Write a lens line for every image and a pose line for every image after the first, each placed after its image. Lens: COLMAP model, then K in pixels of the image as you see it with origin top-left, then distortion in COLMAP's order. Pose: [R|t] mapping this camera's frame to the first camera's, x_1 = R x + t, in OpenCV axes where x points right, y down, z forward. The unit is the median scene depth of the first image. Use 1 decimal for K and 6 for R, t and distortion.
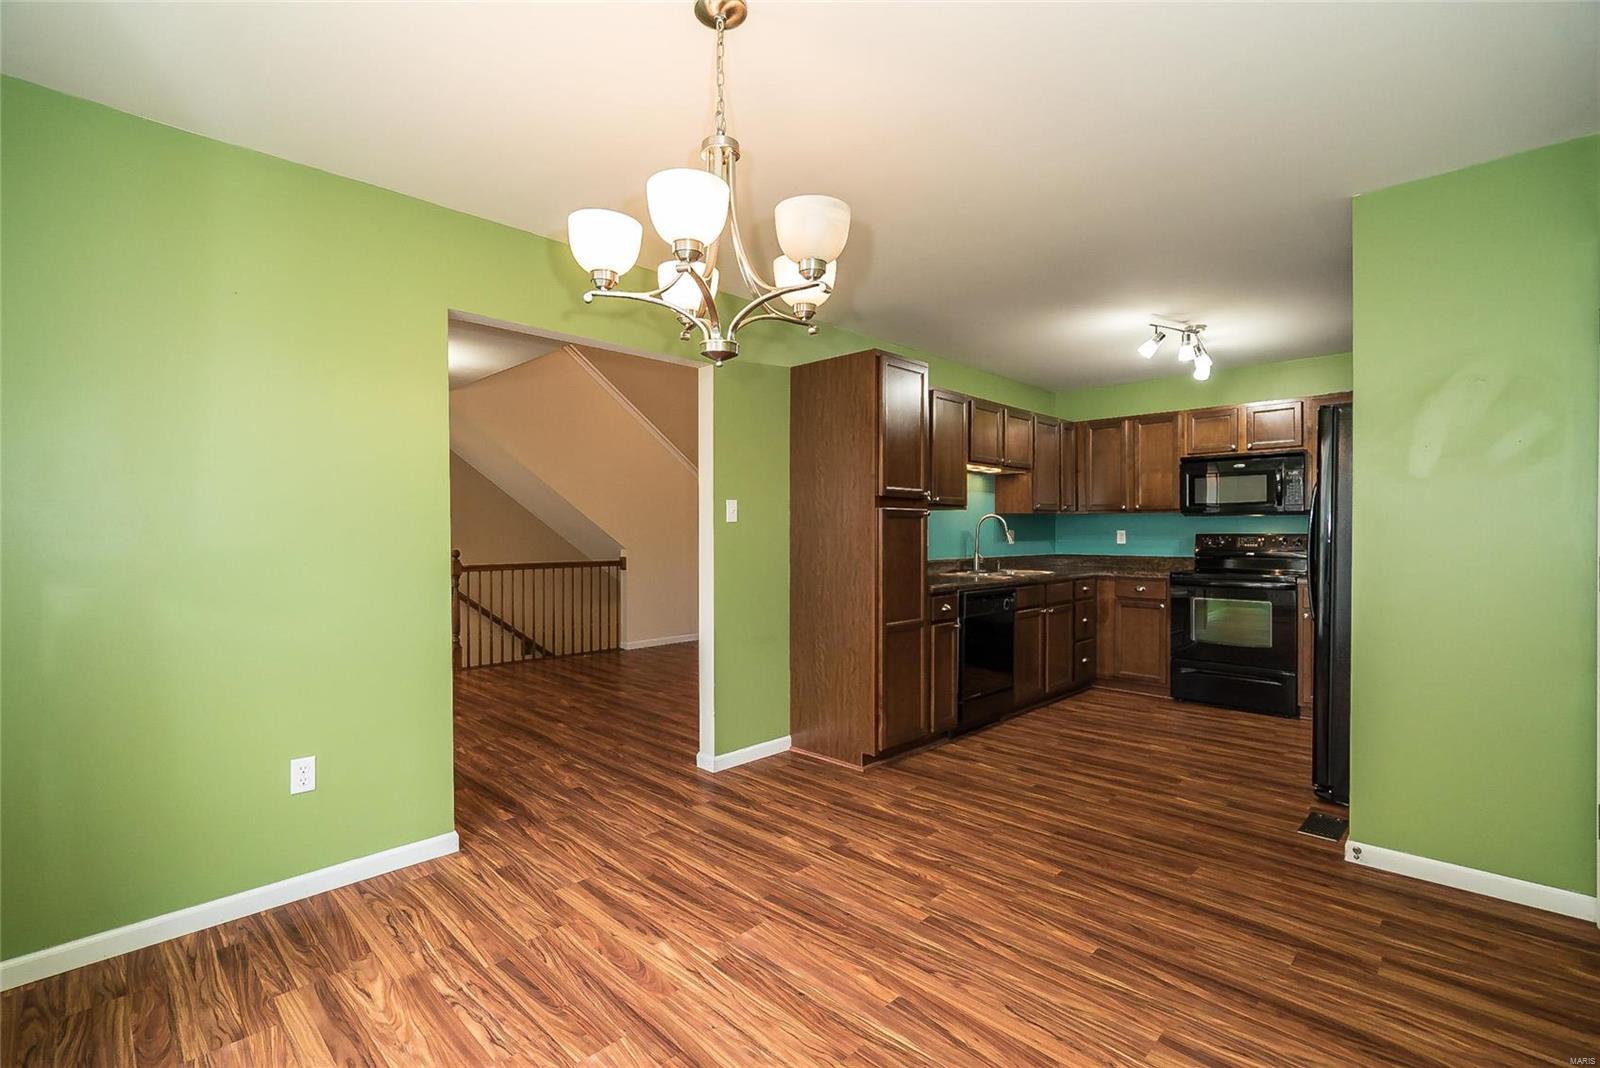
lens RADIAL K [[731.0, 0, 797.6], [0, 731.0, 536.7], [0, 0, 1]] dist [-0.001476, -0.000904]
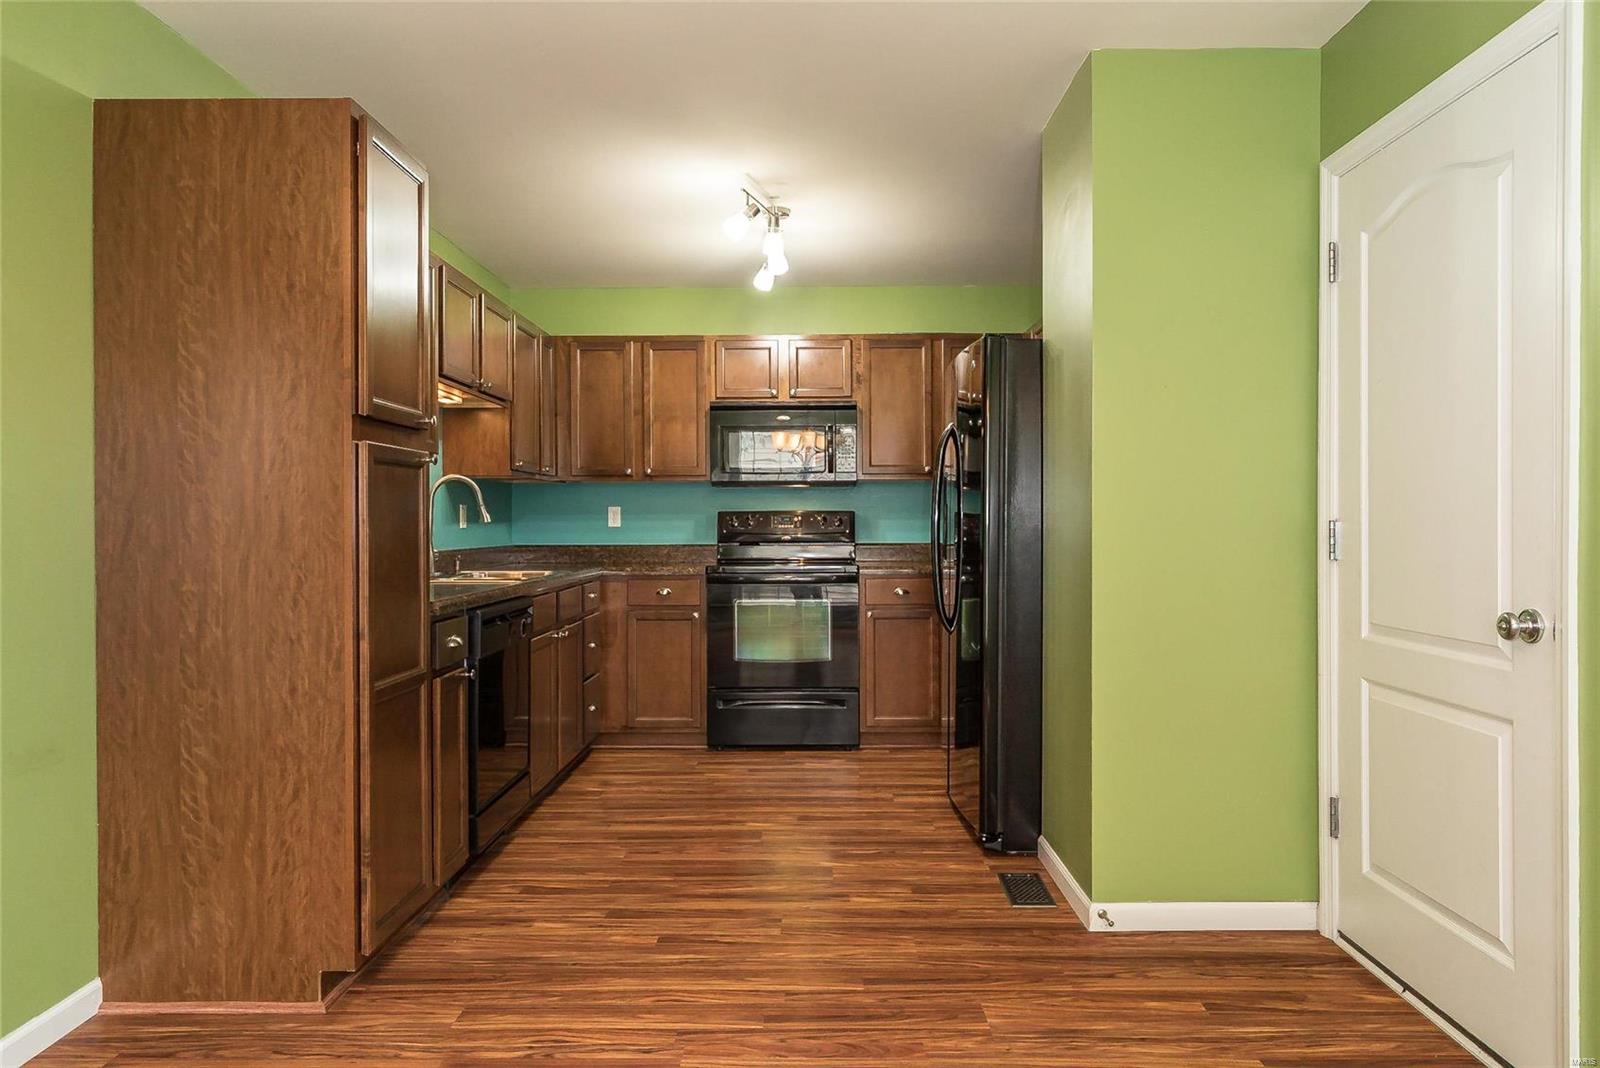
lens RADIAL K [[1035.7, 0, 800.1], [0, 1035.7, 525.2], [0, 0, 1]] dist [0.007771, -0.001825]
pose [[0.718081, -0.003583, 0.695950, -0.141321], [0.008129, 0.999962, -0.003240, 0.018354], [-0.695912, 0.007984, 0.718083, 0.301377]]
